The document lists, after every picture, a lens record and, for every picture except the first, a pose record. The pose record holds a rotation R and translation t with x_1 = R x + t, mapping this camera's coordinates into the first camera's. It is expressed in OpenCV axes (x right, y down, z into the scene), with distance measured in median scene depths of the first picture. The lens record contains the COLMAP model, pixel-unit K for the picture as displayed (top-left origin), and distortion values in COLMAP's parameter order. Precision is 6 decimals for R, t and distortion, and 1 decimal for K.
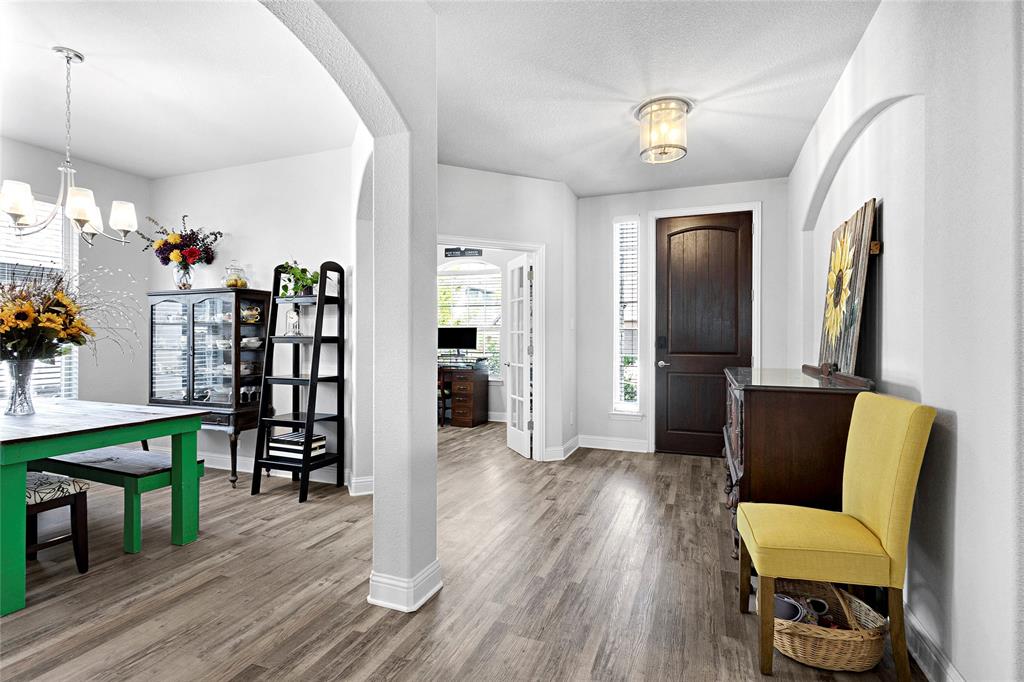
lens RADIAL K [[486.0, 0, 510.5], [0, 486.0, 340.3], [0, 0, 1]] dist [0.002975, 0.000353]
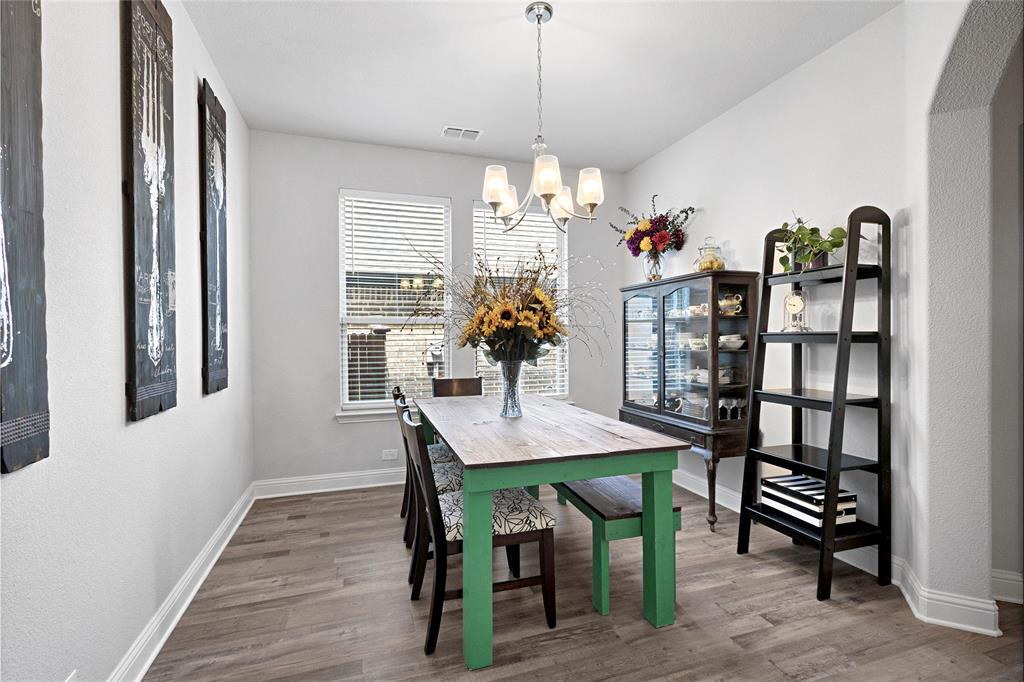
lens RADIAL K [[473.0, 0, 512.5], [0, 473.0, 339.2], [0, 0, 1]] dist [0.004938, -0.000194]
pose [[0.637312, -0.003386, -0.770599, -0.194302], [0.007115, 0.999974, 0.001490, -0.002945], [0.770573, -0.006433, 0.637319, 0.284976]]
